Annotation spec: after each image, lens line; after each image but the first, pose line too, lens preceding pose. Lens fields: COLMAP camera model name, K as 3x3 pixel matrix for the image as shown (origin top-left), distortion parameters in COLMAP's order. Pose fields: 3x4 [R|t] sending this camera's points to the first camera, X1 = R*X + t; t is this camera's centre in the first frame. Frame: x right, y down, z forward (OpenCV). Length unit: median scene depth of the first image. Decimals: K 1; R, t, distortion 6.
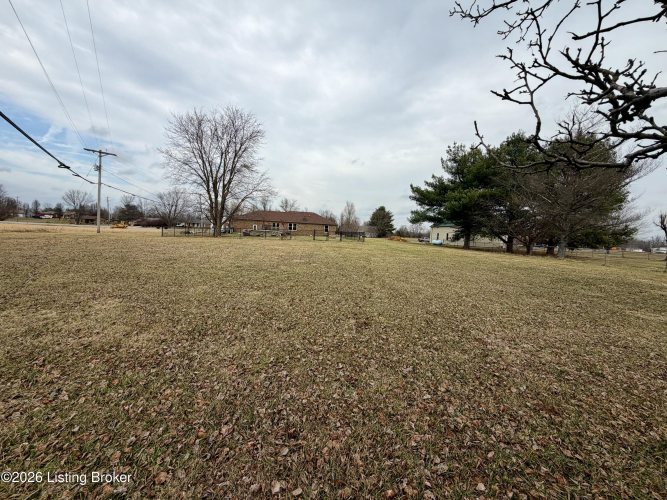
lens RADIAL K [[265.2, 0, 332.4], [0, 265.2, 251.0], [0, 0, 1]] dist [-0.002703, -0.000368]
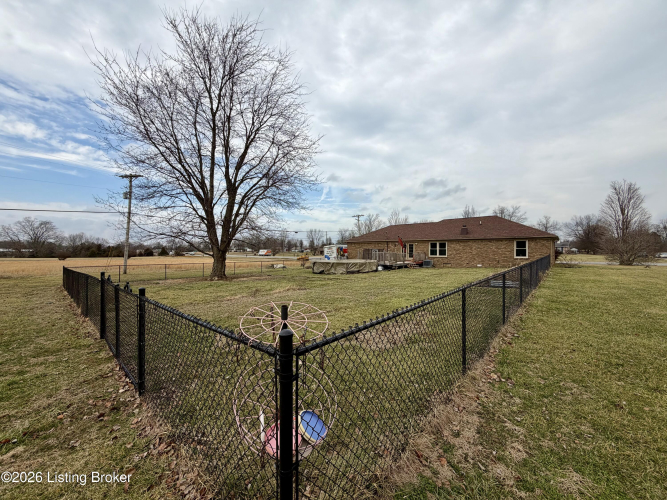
lens RADIAL K [[265.2, 0, 332.0], [0, 265.2, 245.7], [0, 0, 1]] dist [-0.002703, -0.000368]
pose [[0.680033, -0.070222, -0.729811, 0.025922], [-0.008782, 0.994551, -0.103878, -0.014875], [0.733129, 0.077049, 0.675711, 0.174209]]
